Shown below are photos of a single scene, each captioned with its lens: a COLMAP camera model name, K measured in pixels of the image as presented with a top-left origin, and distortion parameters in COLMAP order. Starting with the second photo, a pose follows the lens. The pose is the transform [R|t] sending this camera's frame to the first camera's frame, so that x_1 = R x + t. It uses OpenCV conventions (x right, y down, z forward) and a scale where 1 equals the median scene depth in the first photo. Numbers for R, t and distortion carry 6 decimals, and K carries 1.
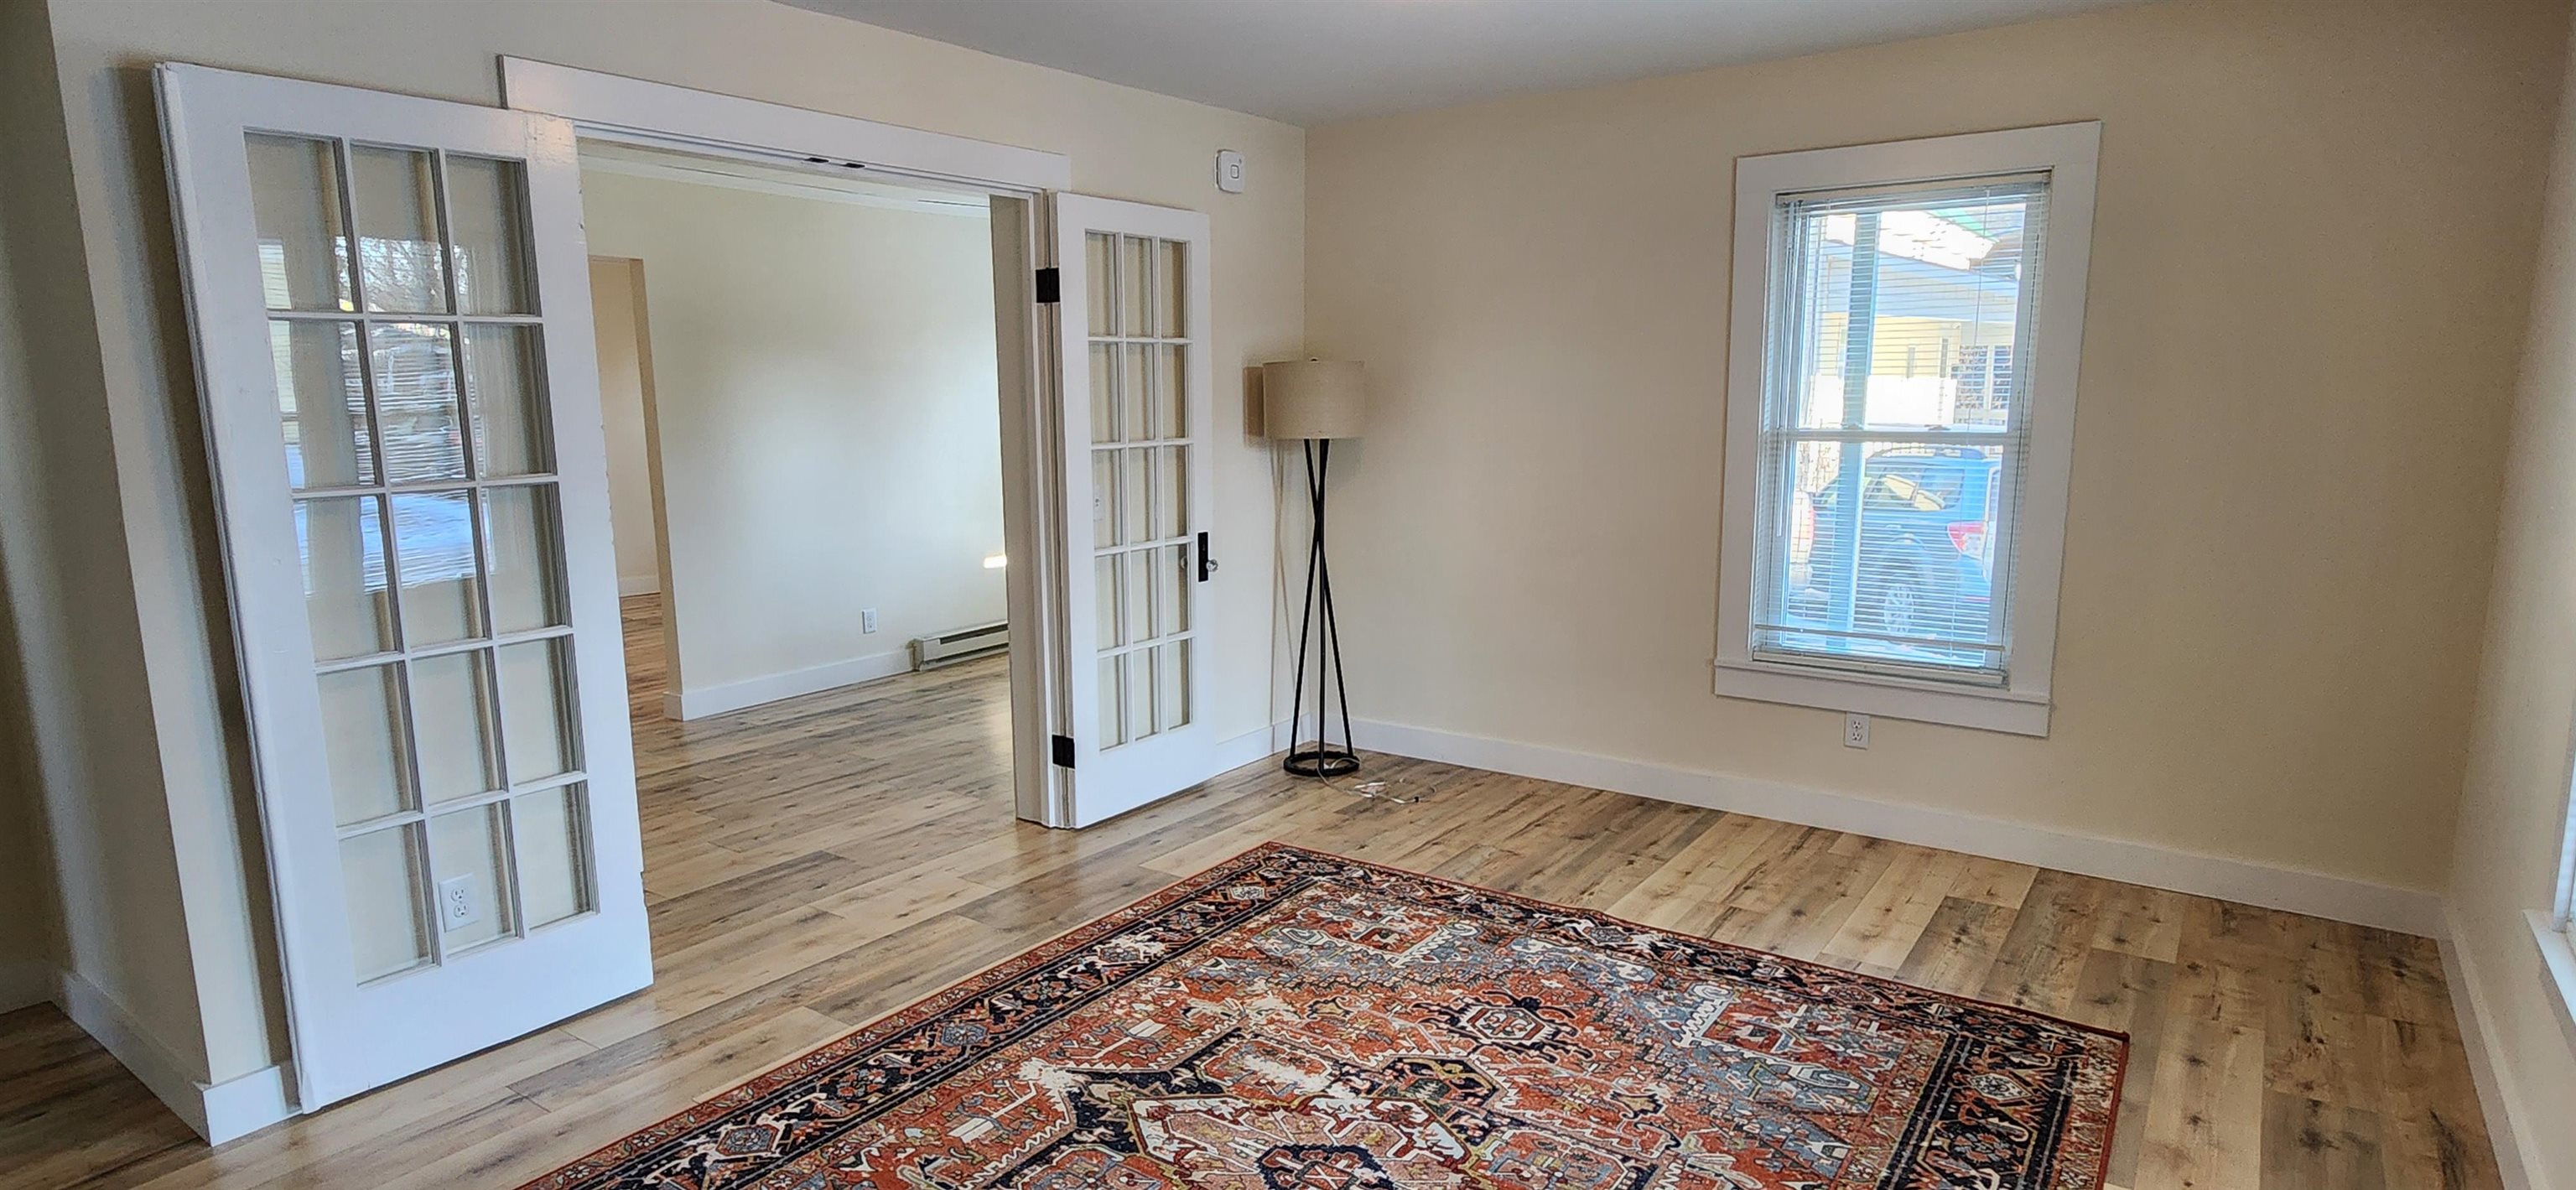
lens RADIAL K [[1356.7, 0, 1285.4], [0, 1356.7, 605.0], [0, 0, 1]] dist [-0.001824, -0.000085]
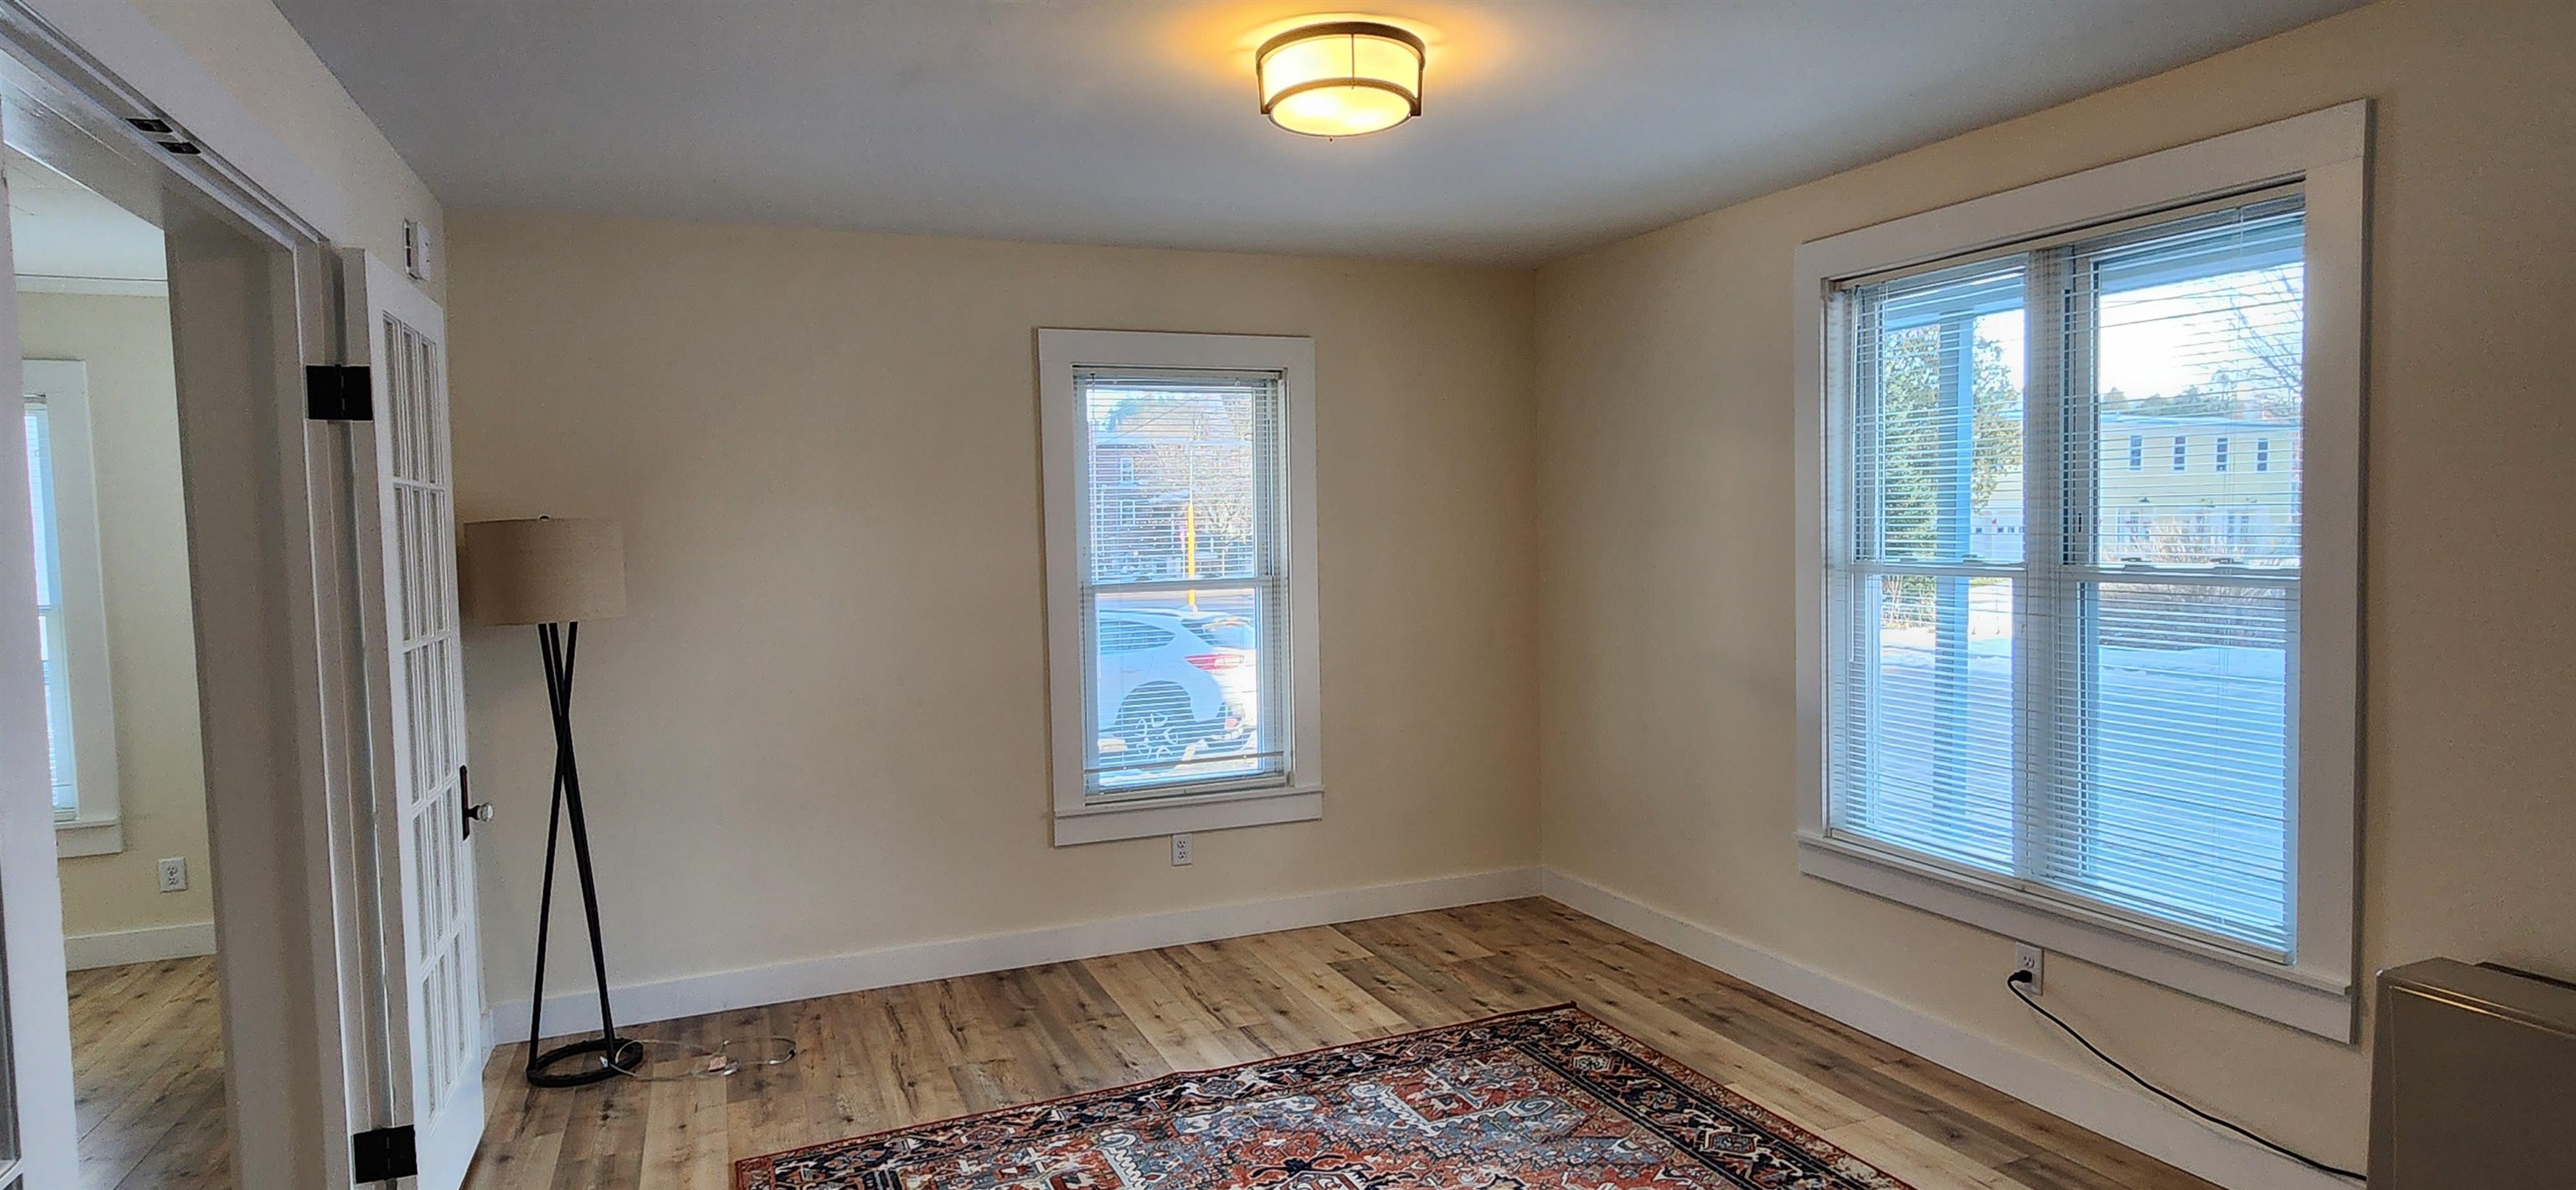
lens RADIAL K [[1356.7, 0, 1283.6], [0, 1356.7, 598.1], [0, 0, 1]] dist [-0.001824, -0.000085]
pose [[0.525233, -0.045009, 0.849767, -0.512586], [0.153252, 0.987276, -0.042432, -0.054469], [-0.837045, 0.152515, 0.525448, 0.353277]]
